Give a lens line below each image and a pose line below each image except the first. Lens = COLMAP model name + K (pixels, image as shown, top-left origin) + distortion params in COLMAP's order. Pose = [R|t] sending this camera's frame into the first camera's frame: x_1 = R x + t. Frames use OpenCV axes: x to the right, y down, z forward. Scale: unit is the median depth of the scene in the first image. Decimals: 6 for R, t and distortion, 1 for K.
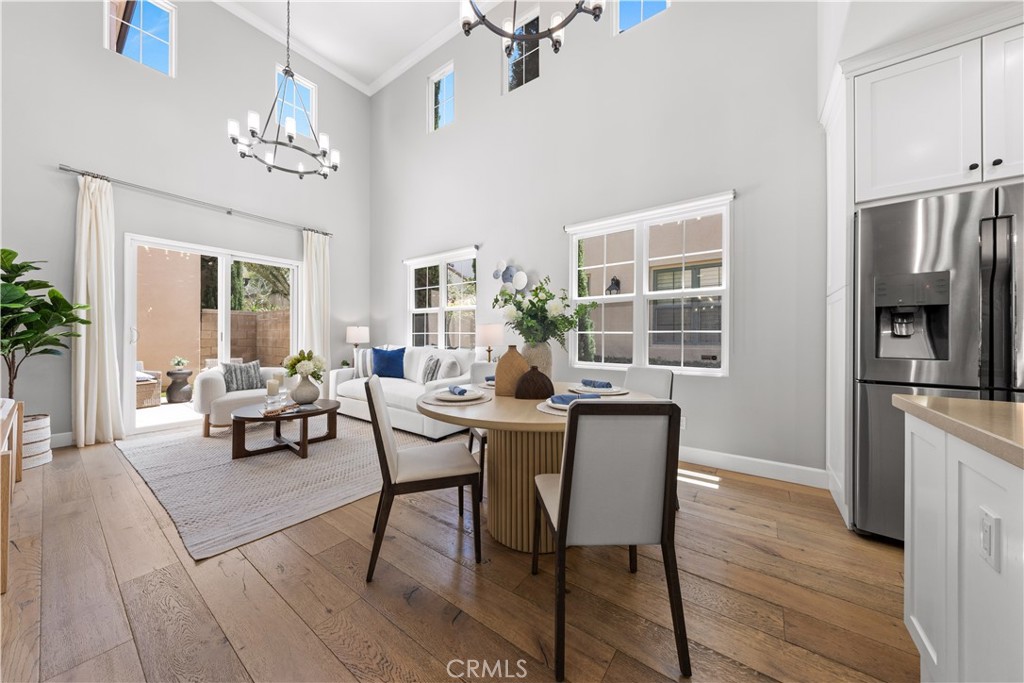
lens RADIAL K [[342.2, 0, 509.4], [0, 342.2, 338.7], [0, 0, 1]] dist [-0.000463, -0.000069]
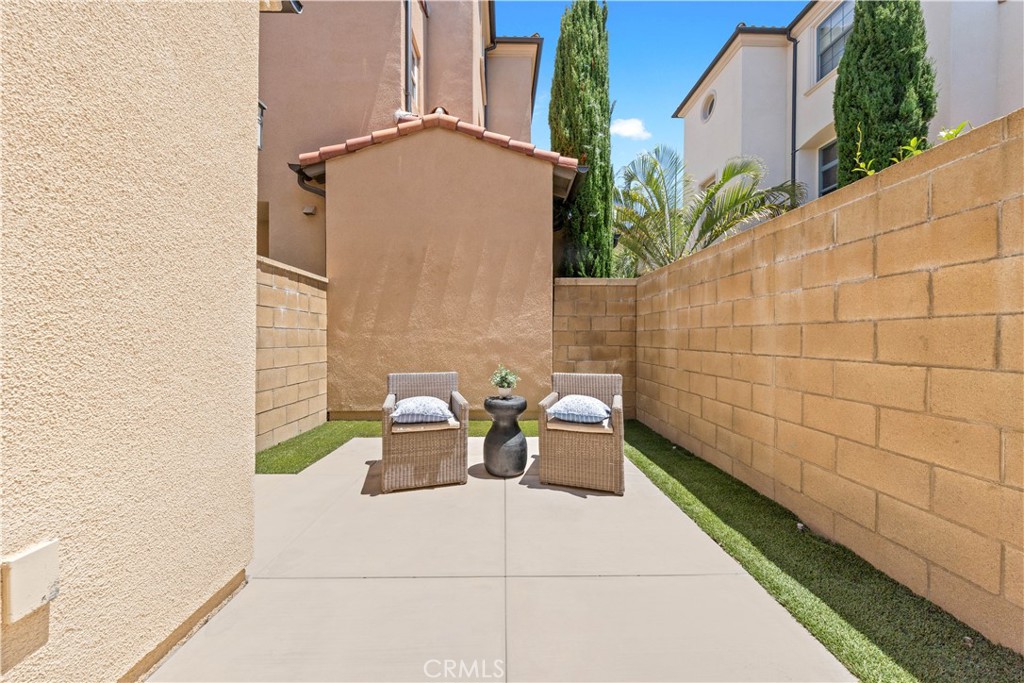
lens RADIAL K [[342.2, 0, 509.4], [0, 342.2, 338.7], [0, 0, 1]] dist [-0.000463, -0.000069]
pose [[0.606505, -0.001454, -0.795078, -0.493735], [-0.002067, 0.999992, -0.003406, 0.014600], [0.795077, 0.003710, 0.606497, 0.595763]]
